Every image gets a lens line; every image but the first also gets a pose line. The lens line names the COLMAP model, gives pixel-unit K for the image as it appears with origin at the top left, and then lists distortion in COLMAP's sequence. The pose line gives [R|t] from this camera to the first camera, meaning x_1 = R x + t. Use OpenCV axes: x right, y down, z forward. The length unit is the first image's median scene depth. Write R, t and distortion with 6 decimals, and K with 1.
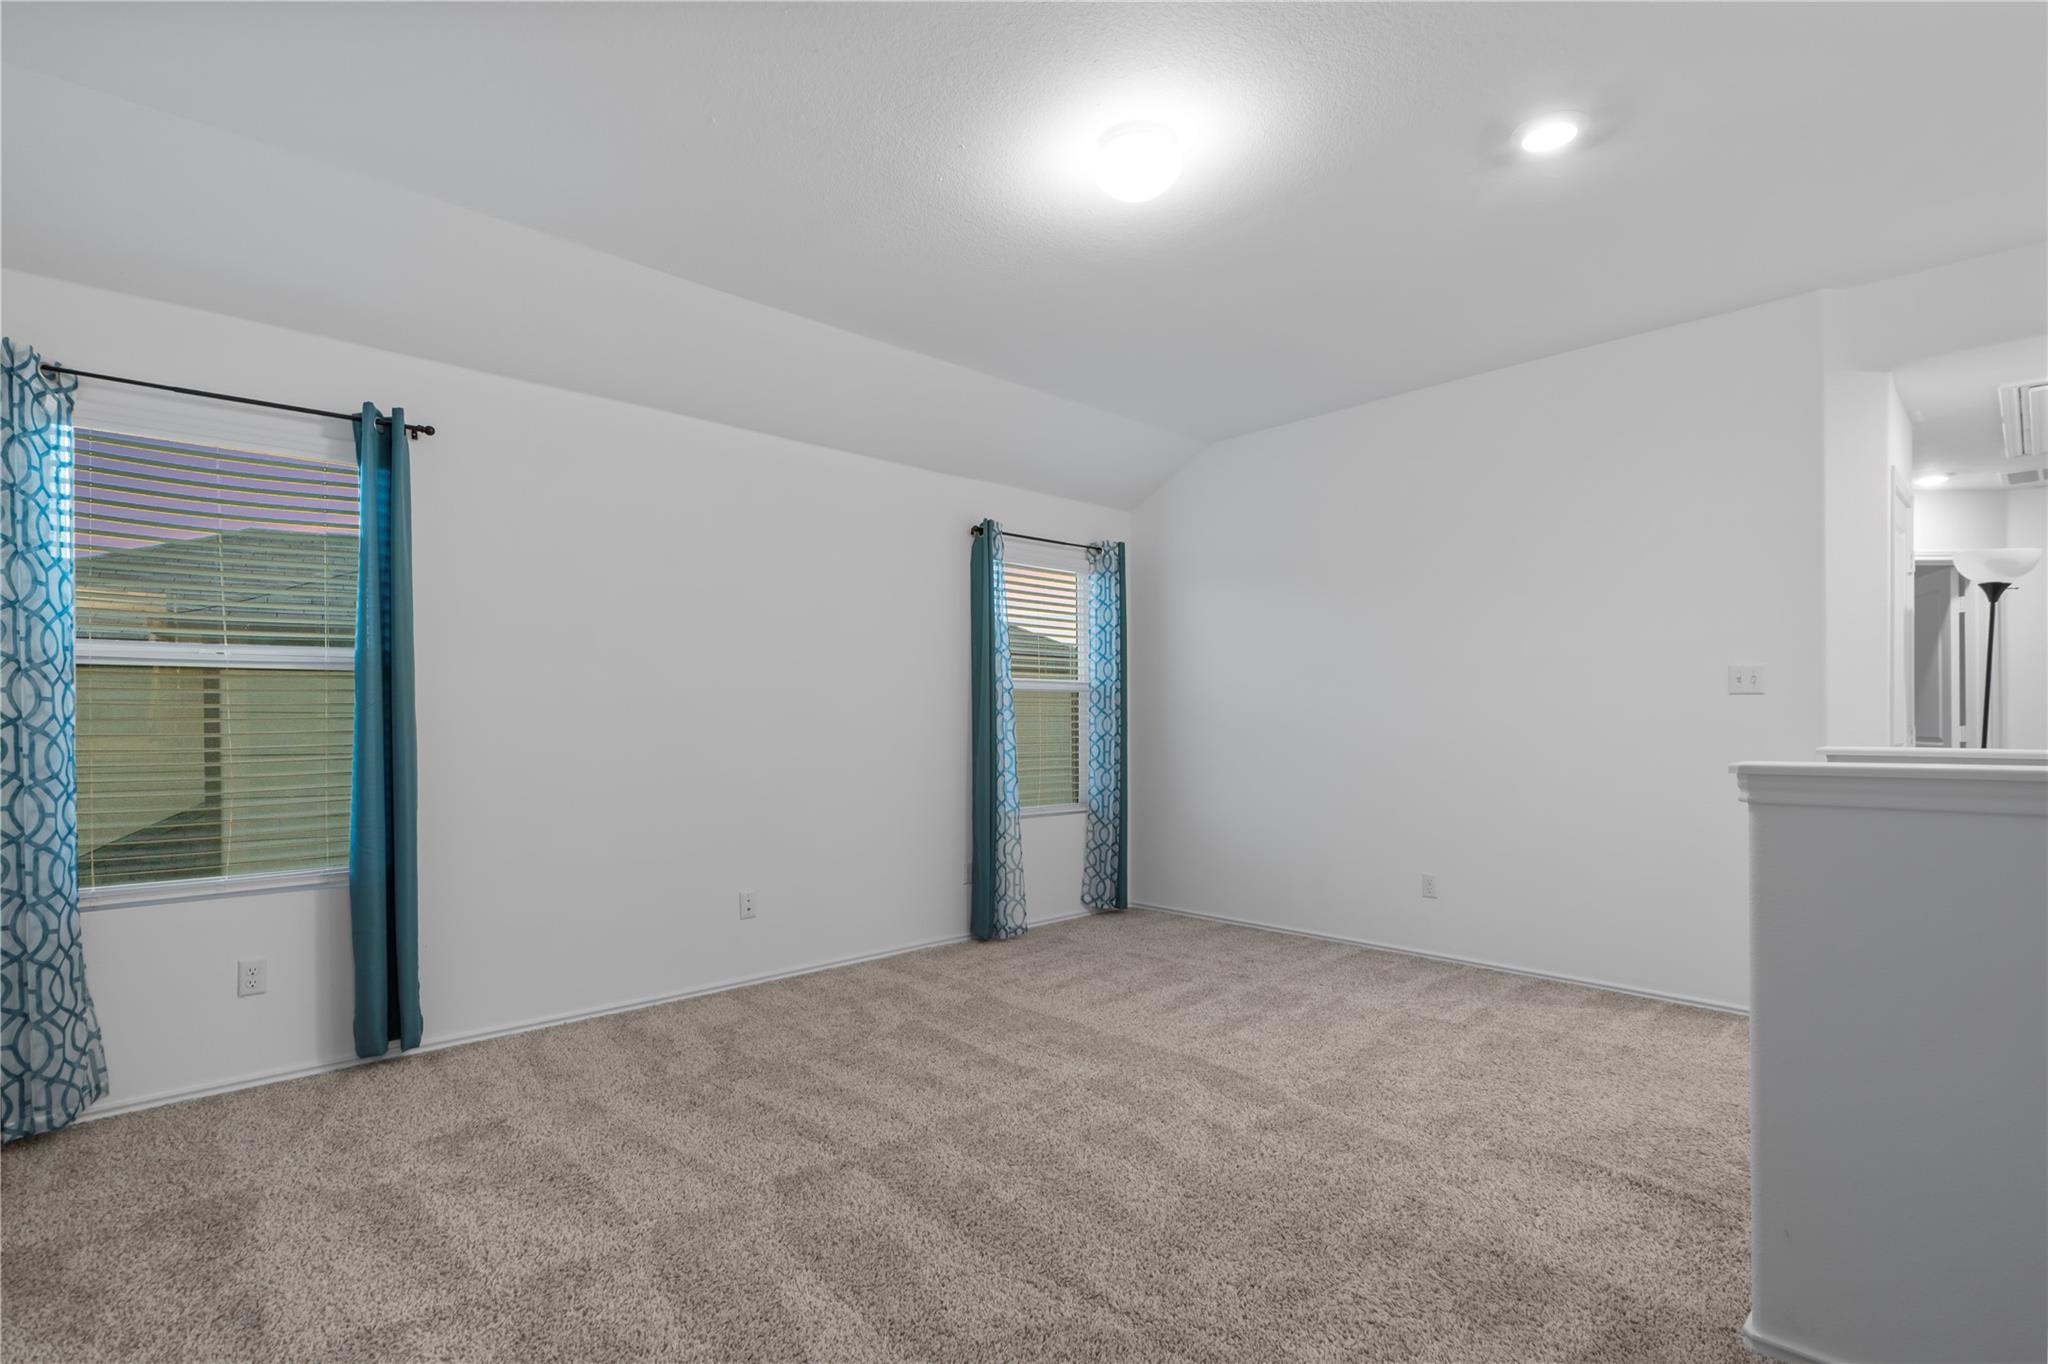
lens RADIAL K [[1018.9, 0, 1025.7], [0, 1018.9, 685.7], [0, 0, 1]] dist [-0.000316, -0.000440]
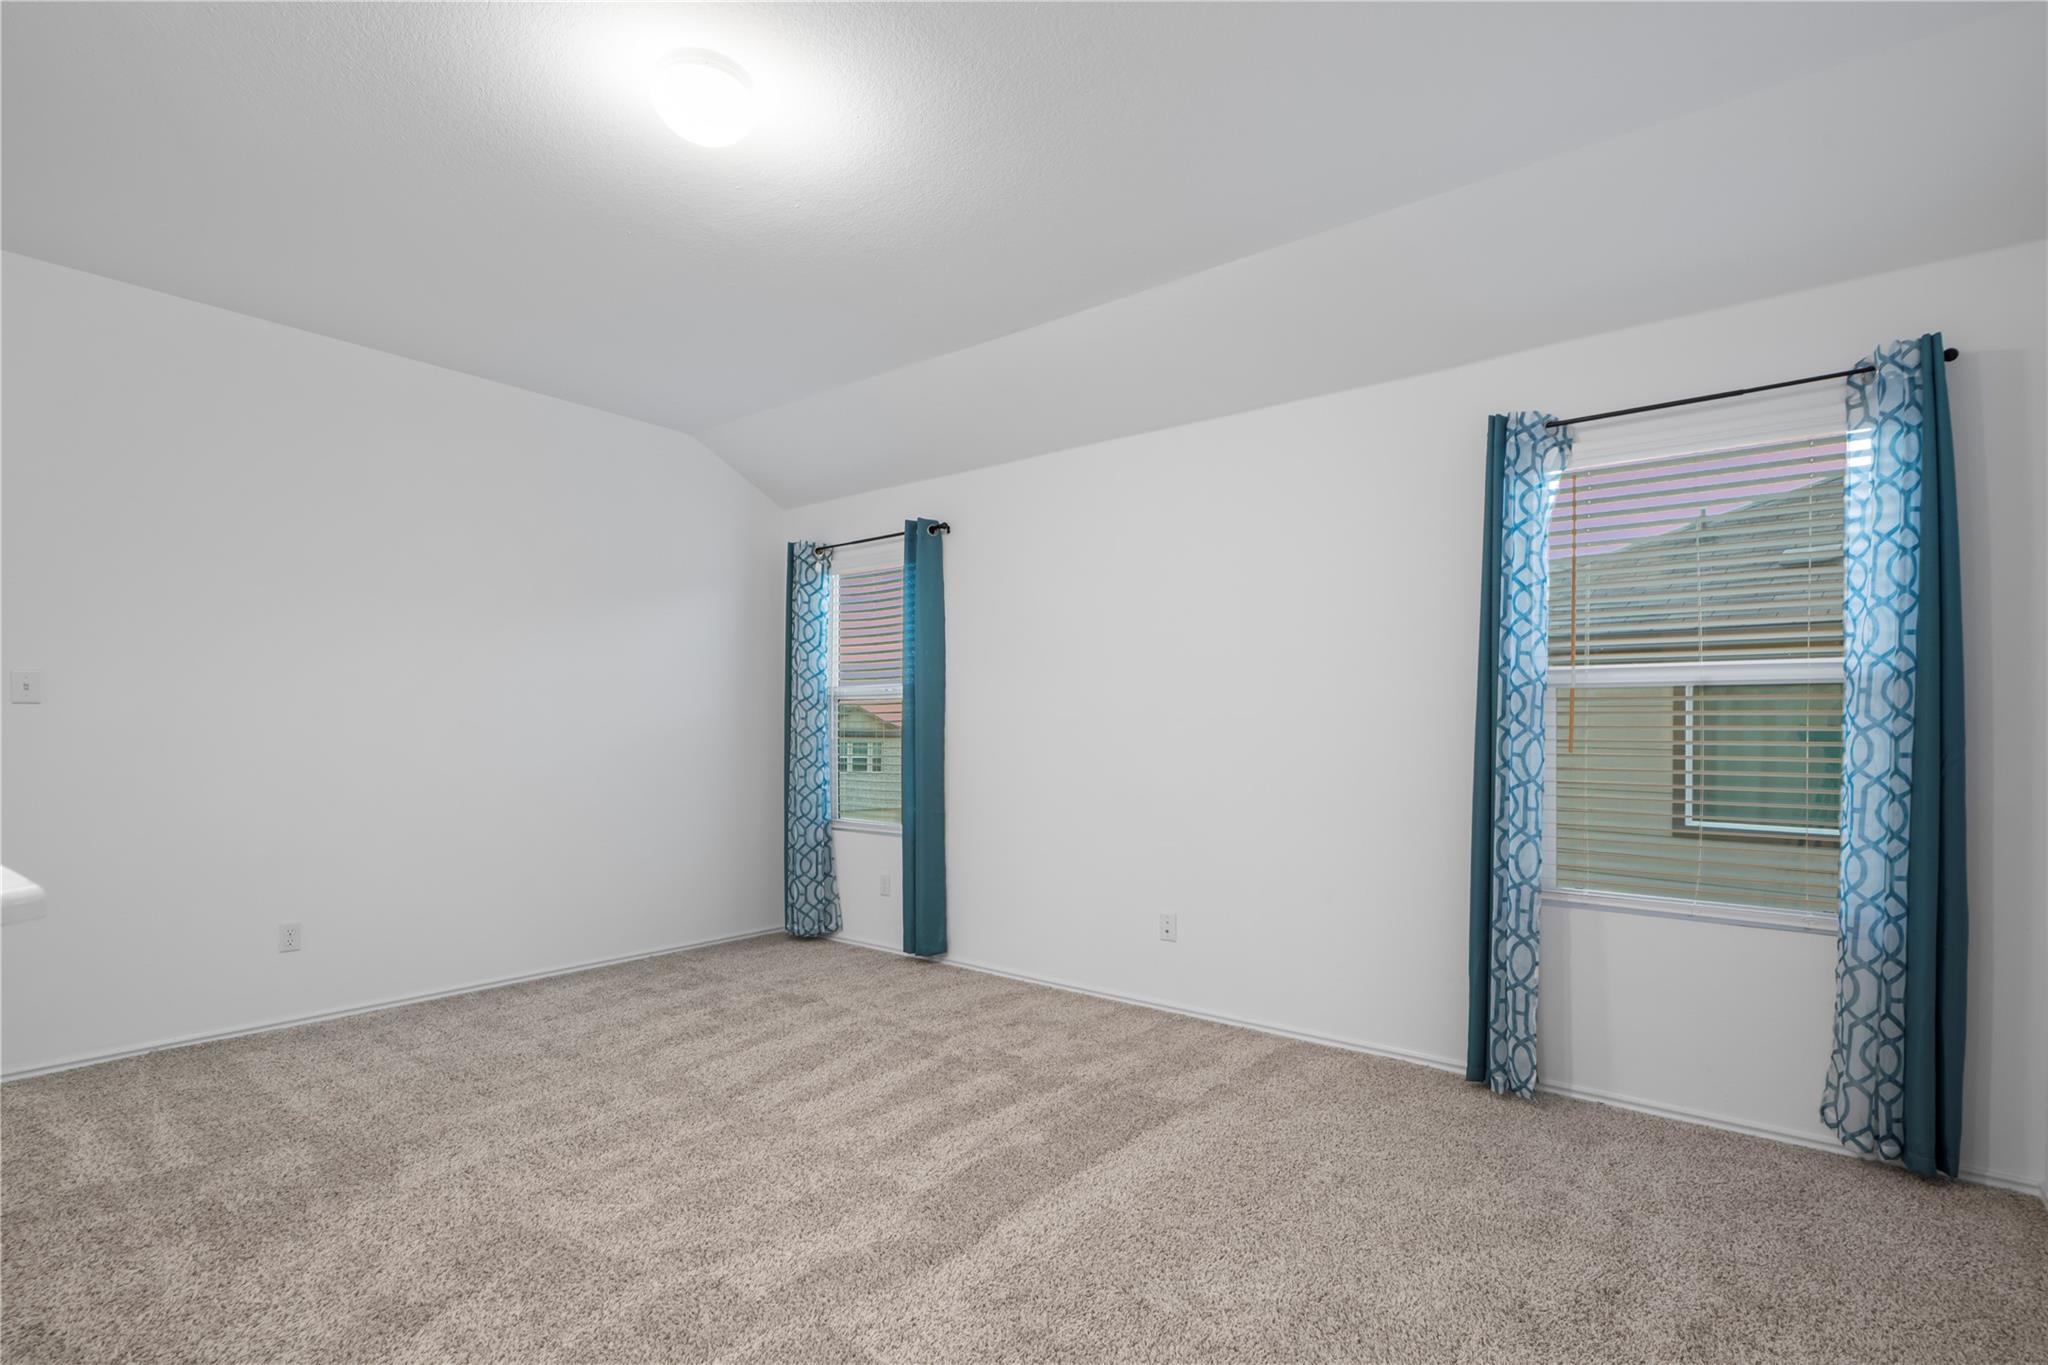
lens RADIAL K [[1018.9, 0, 1011.7], [0, 1018.9, 701.7], [0, 0, 1]] dist [-0.000316, -0.000440]
pose [[0.095503, -0.016301, -0.995296, 0.723176], [0.031661, 0.999410, -0.013330, 0.013570], [0.994925, -0.030239, 0.095963, 0.832770]]
